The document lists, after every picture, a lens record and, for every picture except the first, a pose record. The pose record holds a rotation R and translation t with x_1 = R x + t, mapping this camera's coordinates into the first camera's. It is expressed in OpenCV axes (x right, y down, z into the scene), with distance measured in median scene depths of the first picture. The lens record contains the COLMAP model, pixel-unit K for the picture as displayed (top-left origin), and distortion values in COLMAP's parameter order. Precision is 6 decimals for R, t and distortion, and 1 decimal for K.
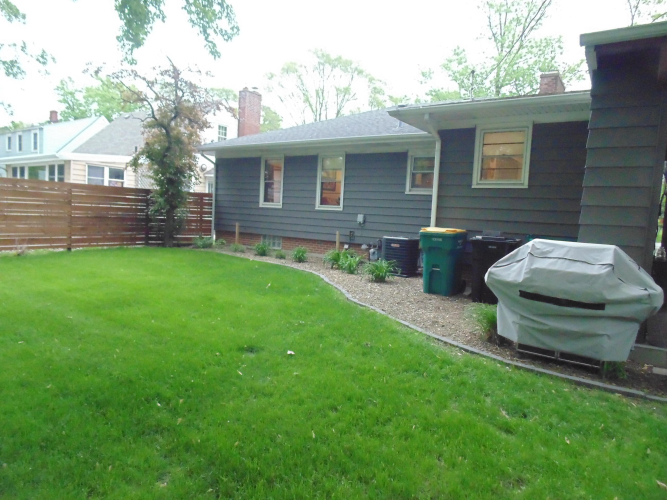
lens RADIAL K [[445.2, 0, 334.4], [0, 445.2, 250.1], [0, 0, 1]] dist [-0.001689, -0.004326]
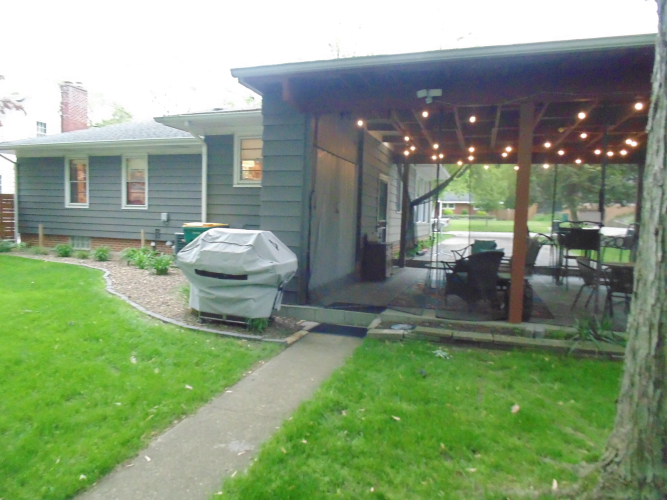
lens RADIAL K [[445.2, 0, 332.9], [0, 445.2, 249.4], [0, 0, 1]] dist [-0.001689, -0.004326]
pose [[0.965015, -0.043582, 0.258548, 0.164333], [0.043062, 0.999043, 0.007678, 0.014712], [-0.258635, 0.003724, 0.965968, -0.111258]]
